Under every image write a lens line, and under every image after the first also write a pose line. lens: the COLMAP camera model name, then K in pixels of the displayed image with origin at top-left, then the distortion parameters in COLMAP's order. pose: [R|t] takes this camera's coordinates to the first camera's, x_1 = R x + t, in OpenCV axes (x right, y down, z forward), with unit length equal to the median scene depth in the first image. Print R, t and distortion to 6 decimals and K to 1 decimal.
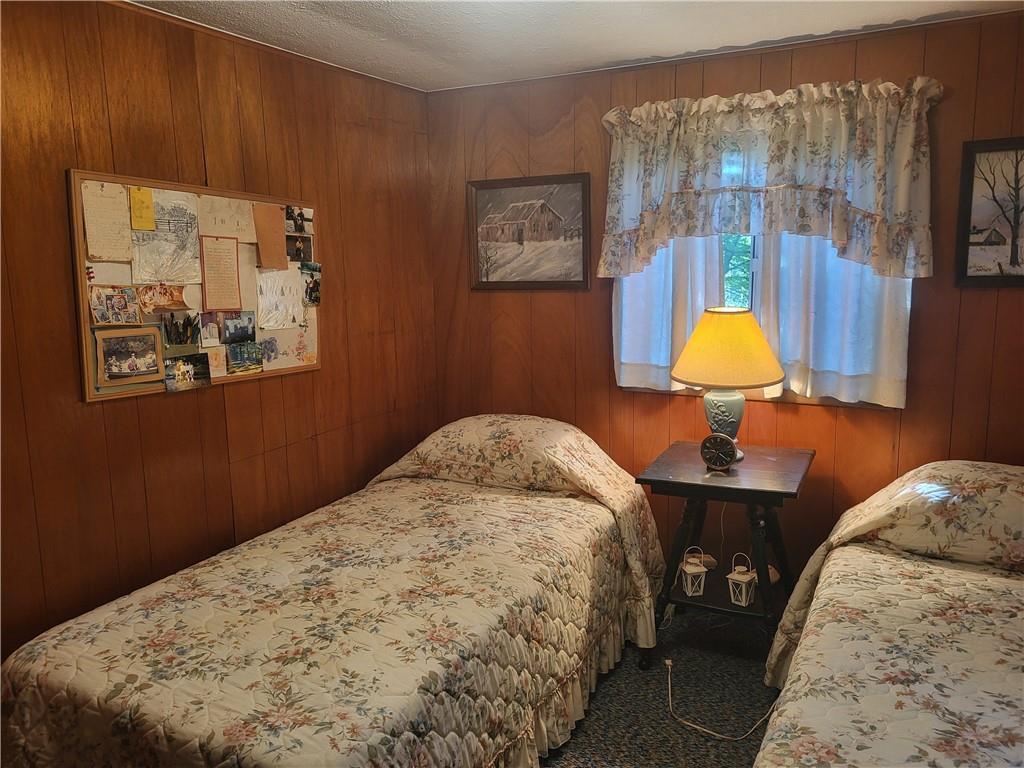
lens RADIAL K [[750.2, 0, 512.0], [0, 750.2, 384.0], [0, 0, 1]] dist [0.034233, -0.000433]
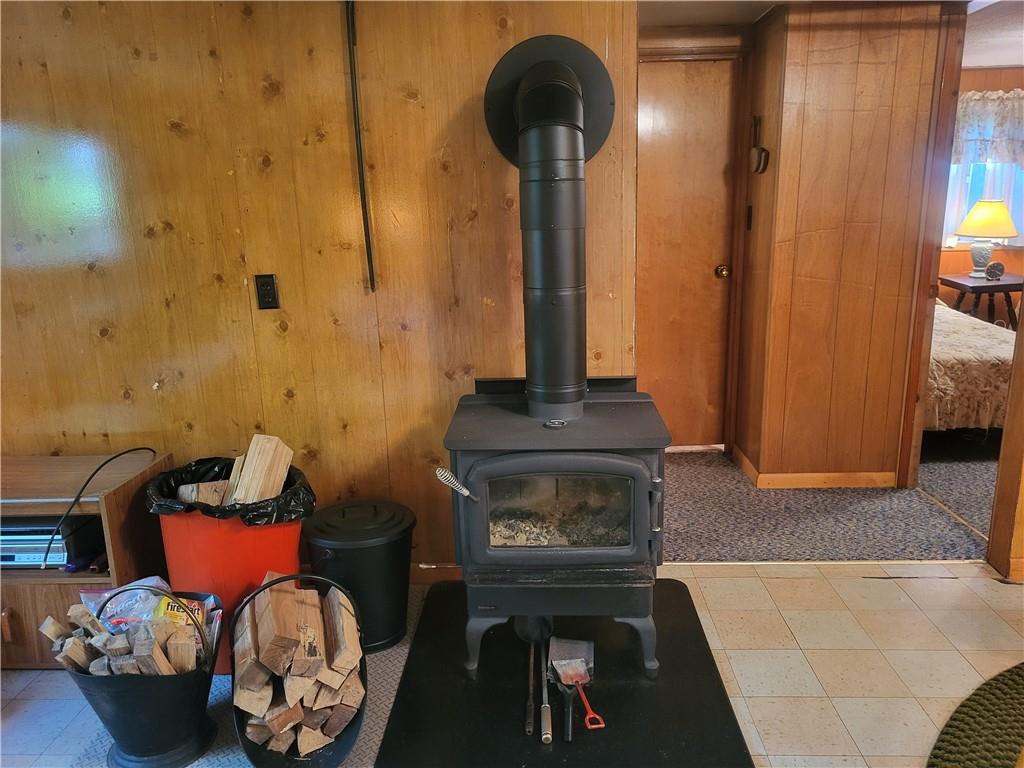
lens RADIAL K [[769.3, 0, 512.0], [0, 769.3, 384.0], [0, 0, 1]] dist [0.067383, -0.055286]
pose [[0.909949, -0.103423, 0.401617, -1.808962], [0.076252, 0.993619, 0.083110, 0.118961], [-0.407650, -0.045002, 0.912029, -0.421386]]
